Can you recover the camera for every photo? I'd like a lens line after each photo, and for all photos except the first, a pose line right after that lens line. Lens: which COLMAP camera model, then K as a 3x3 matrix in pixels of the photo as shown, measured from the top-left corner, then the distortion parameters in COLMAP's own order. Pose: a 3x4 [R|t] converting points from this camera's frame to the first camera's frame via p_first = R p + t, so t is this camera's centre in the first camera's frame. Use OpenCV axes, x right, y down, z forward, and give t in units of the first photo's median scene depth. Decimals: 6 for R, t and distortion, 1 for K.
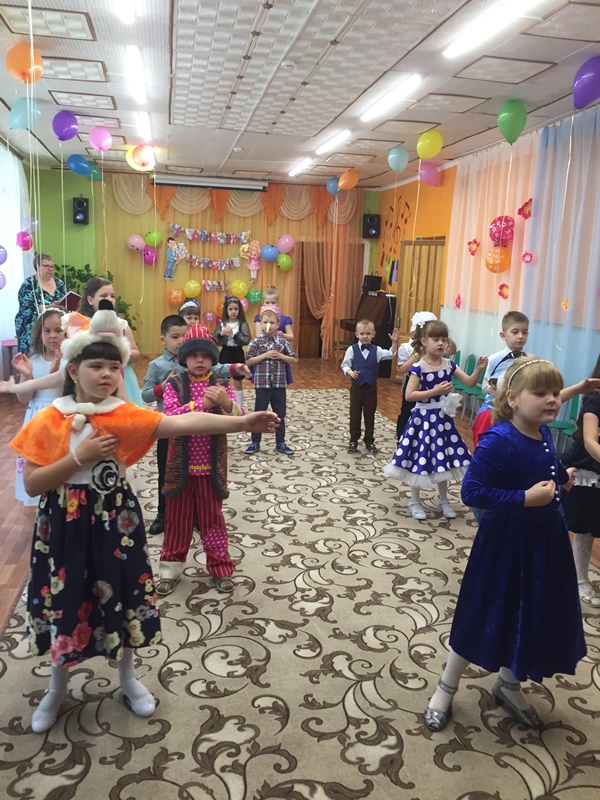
lens RADIAL K [[688.2, 0, 294.4], [0, 688.2, 407.6], [0, 0, 1]] dist [0.071791, -0.099233]
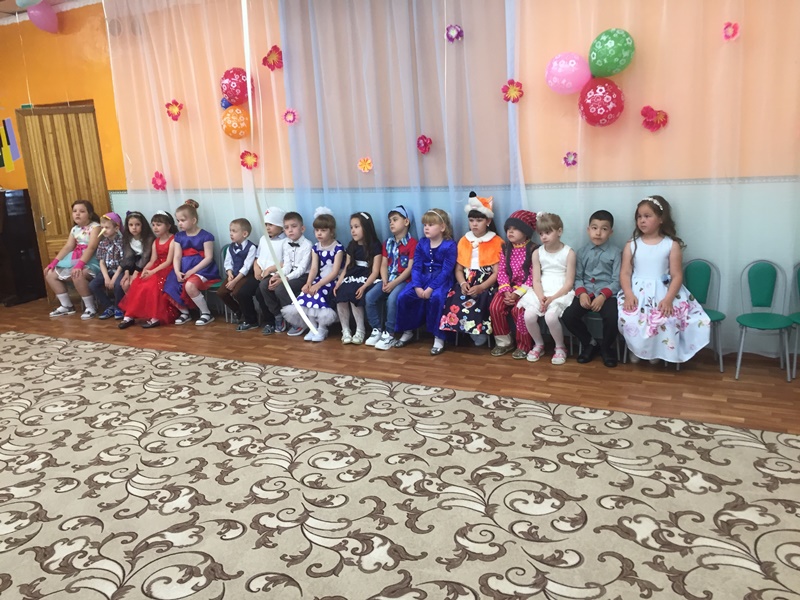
lens RADIAL K [[688.2, 0, 400.0], [0, 688.2, 295.3], [0, 0, 1]] dist [0.071791, -0.099233]
pose [[0.611524, -0.247507, 0.751517, -0.207060], [0.233893, 0.963914, 0.127135, -0.061417], [-0.755865, 0.098029, 0.647347, 0.281604]]
